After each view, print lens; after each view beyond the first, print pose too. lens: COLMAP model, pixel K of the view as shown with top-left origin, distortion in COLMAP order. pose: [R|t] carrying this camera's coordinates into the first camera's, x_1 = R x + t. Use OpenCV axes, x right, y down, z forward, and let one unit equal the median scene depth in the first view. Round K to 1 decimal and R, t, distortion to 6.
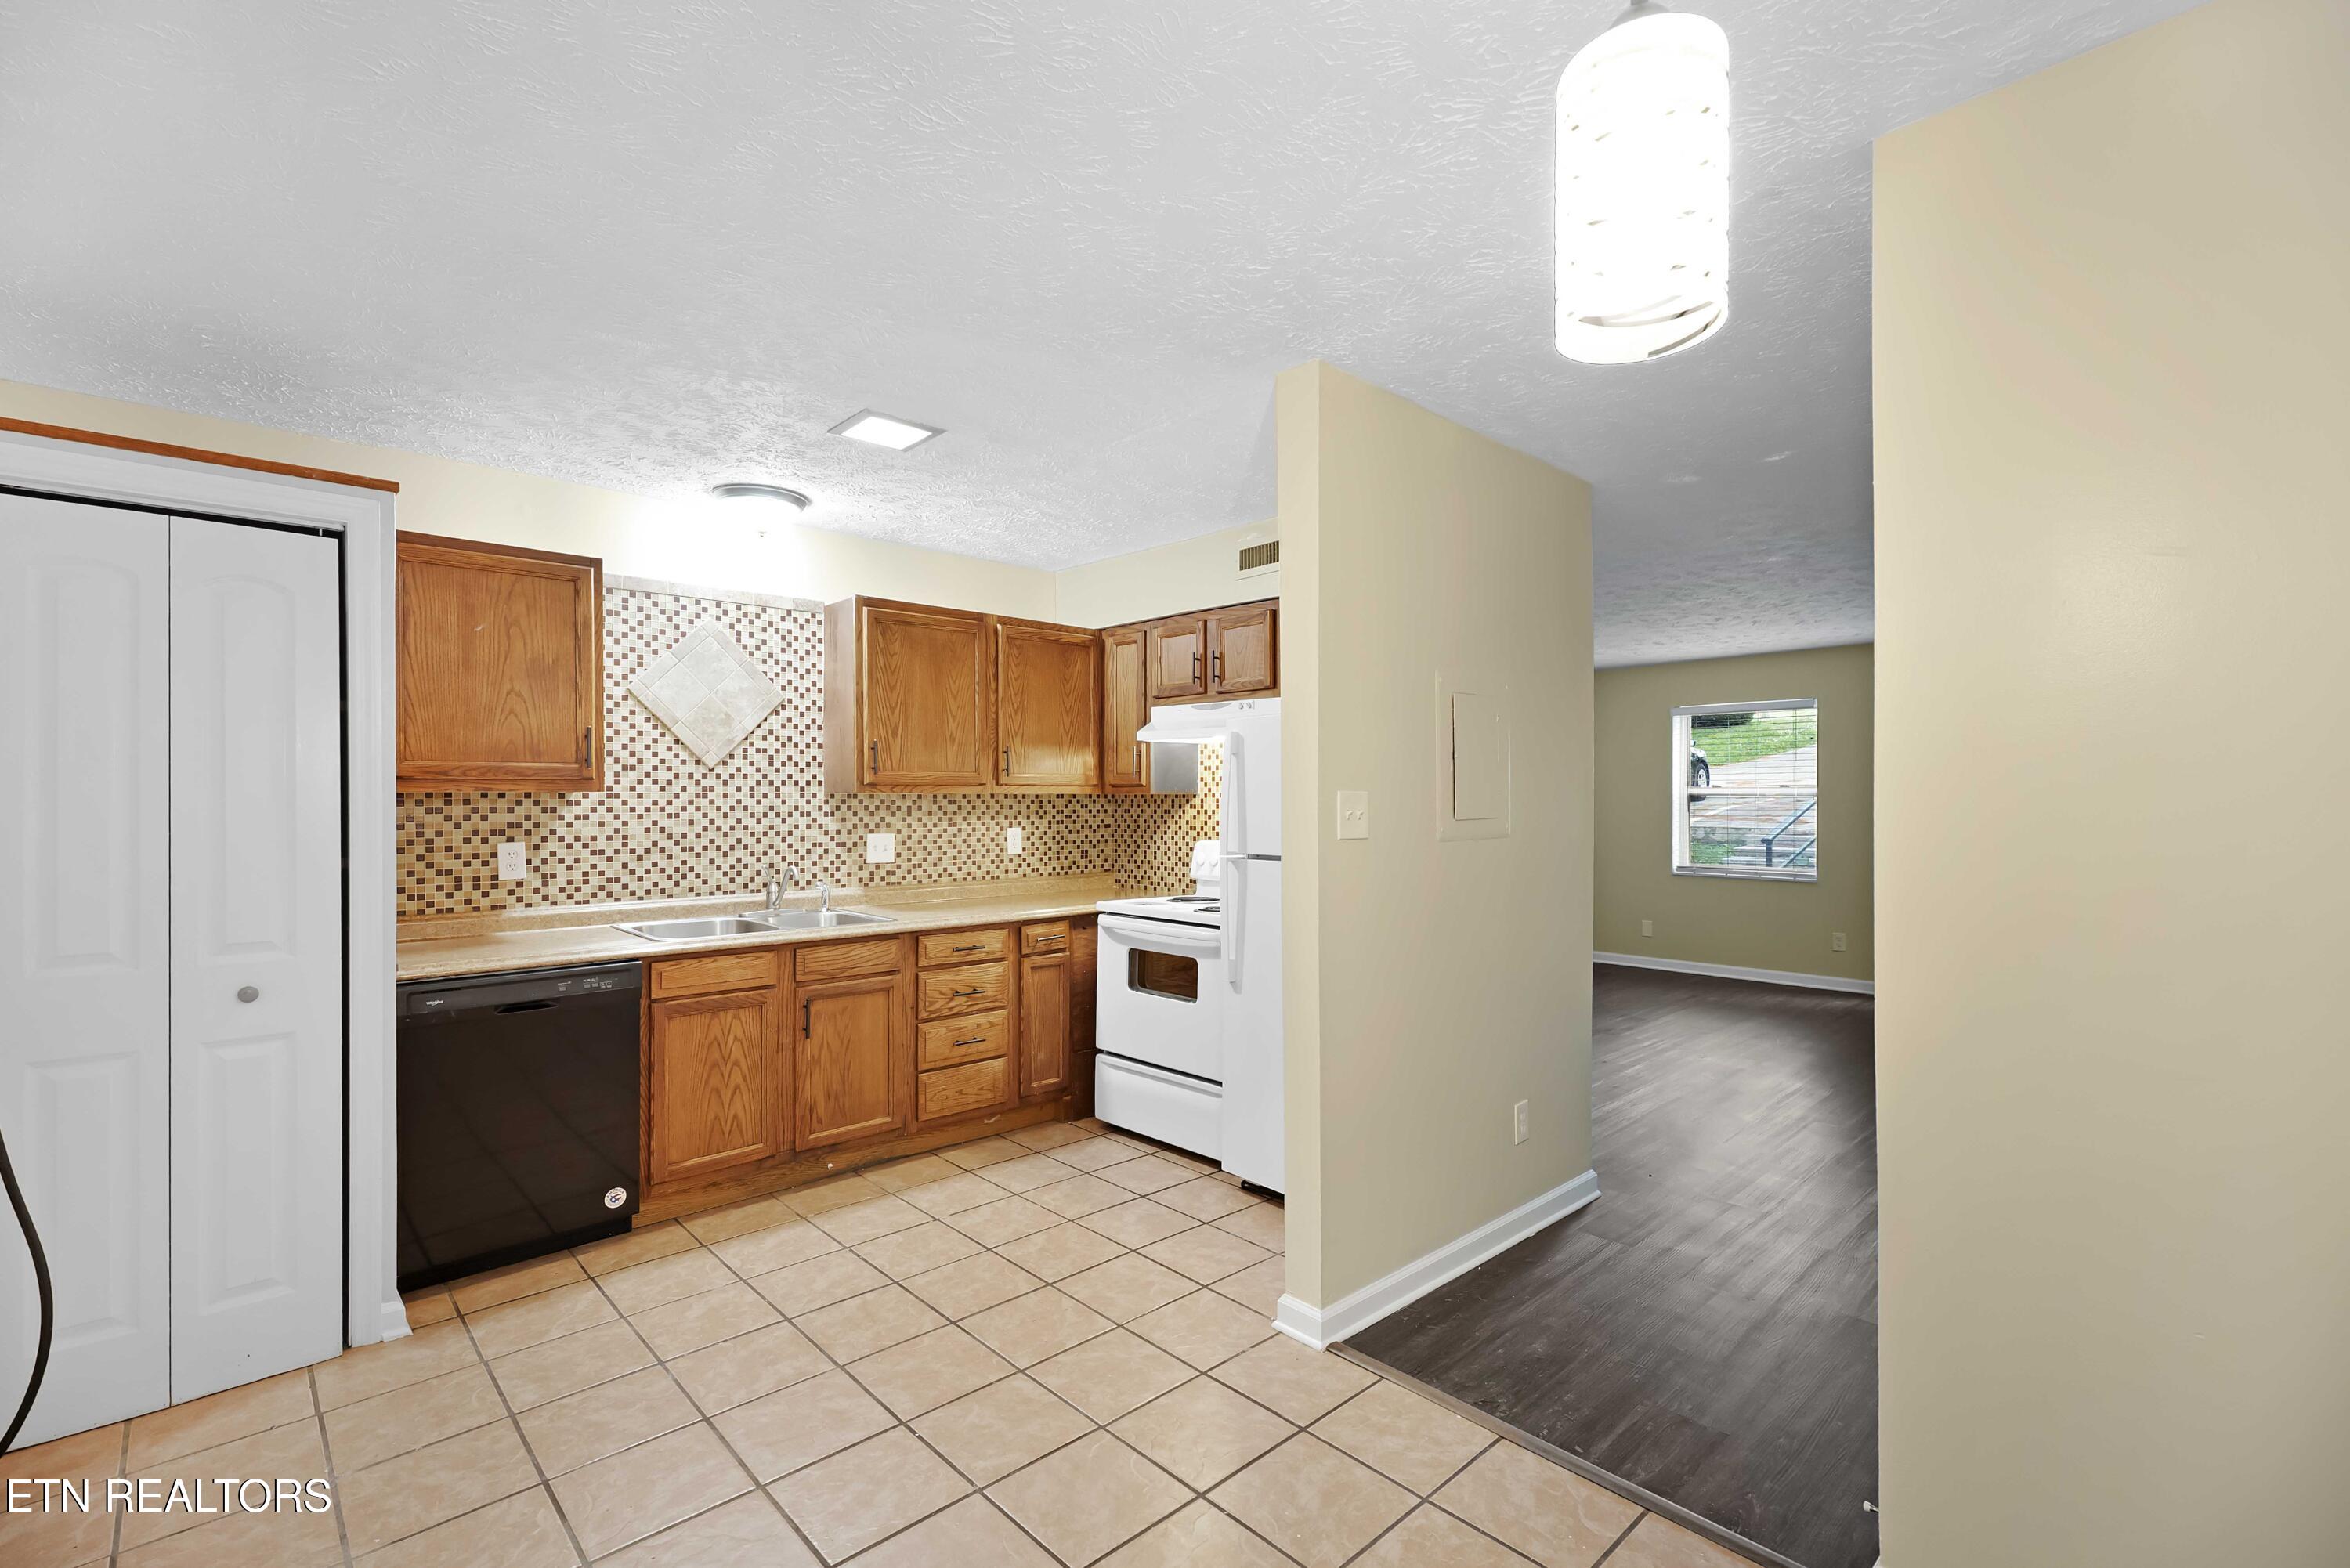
lens RADIAL K [[1030.0, 0, 1188.0], [0, 1030.0, 798.1], [0, 0, 1]] dist [0.001335, 0.000030]
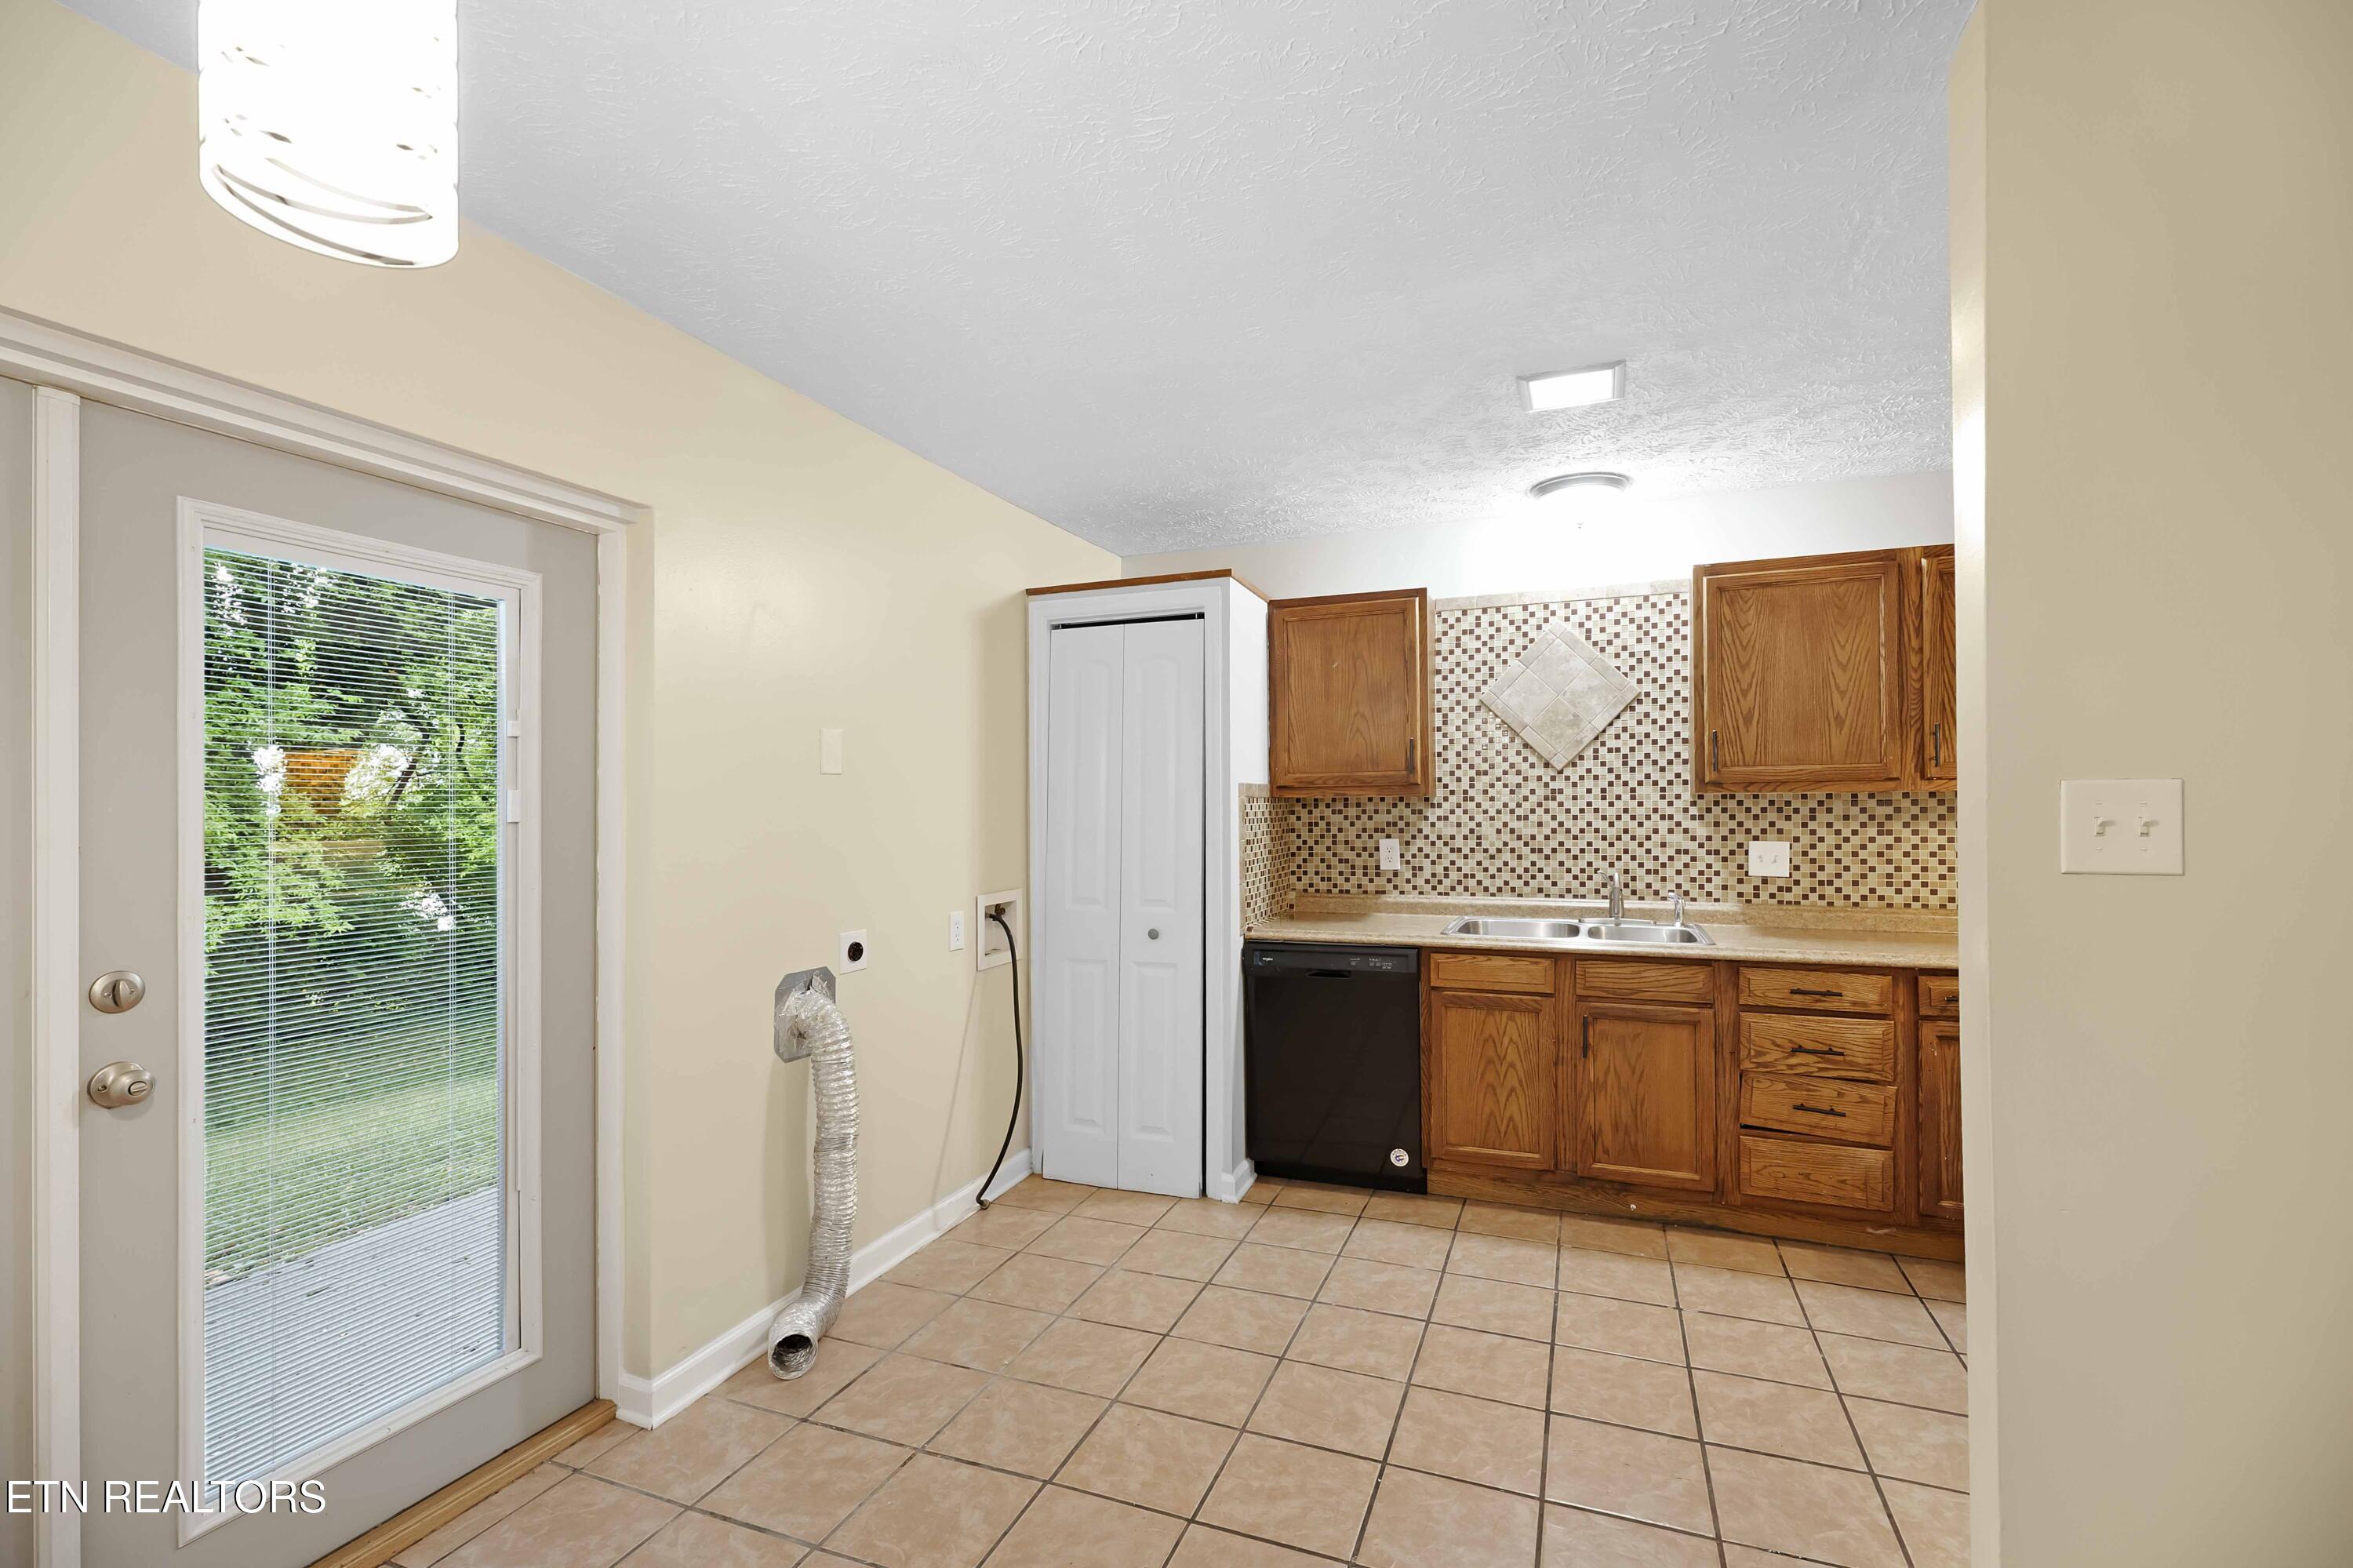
lens RADIAL K [[1031.5, 0, 1189.5], [0, 1031.5, 798.1], [0, 0, 1]] dist [0.001335, 0.000030]
pose [[0.430290, -0.009175, -0.902644, 0.296645], [0.007399, 0.999951, -0.006637, 0.001947], [0.902660, -0.003823, 0.430337, 0.255269]]
